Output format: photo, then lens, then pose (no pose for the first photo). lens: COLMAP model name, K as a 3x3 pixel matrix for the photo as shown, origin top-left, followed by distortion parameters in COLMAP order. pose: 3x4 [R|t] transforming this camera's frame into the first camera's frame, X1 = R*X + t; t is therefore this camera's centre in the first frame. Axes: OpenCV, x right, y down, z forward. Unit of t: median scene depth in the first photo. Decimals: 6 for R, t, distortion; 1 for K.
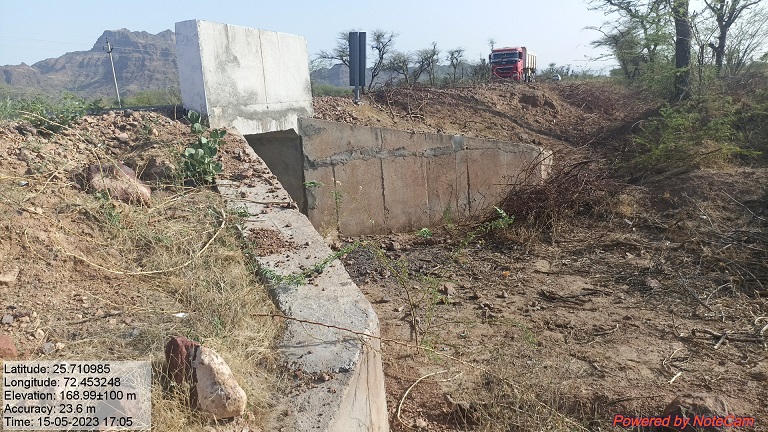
lens RADIAL K [[554.5, 0, 384.0], [0, 554.5, 216.0], [0, 0, 1]] dist [0.035010, -0.043965]
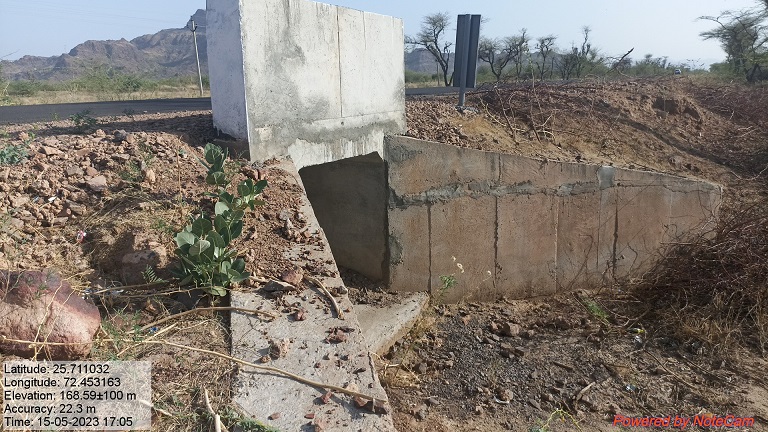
lens RADIAL K [[554.5, 0, 384.0], [0, 554.5, 216.0], [0, 0, 1]] dist [0.035010, -0.043965]
pose [[0.989889, 0.068317, -0.124308, -0.061715], [-0.065093, 0.997434, 0.029821, -0.096985], [0.126027, -0.021428, 0.991795, 0.304308]]
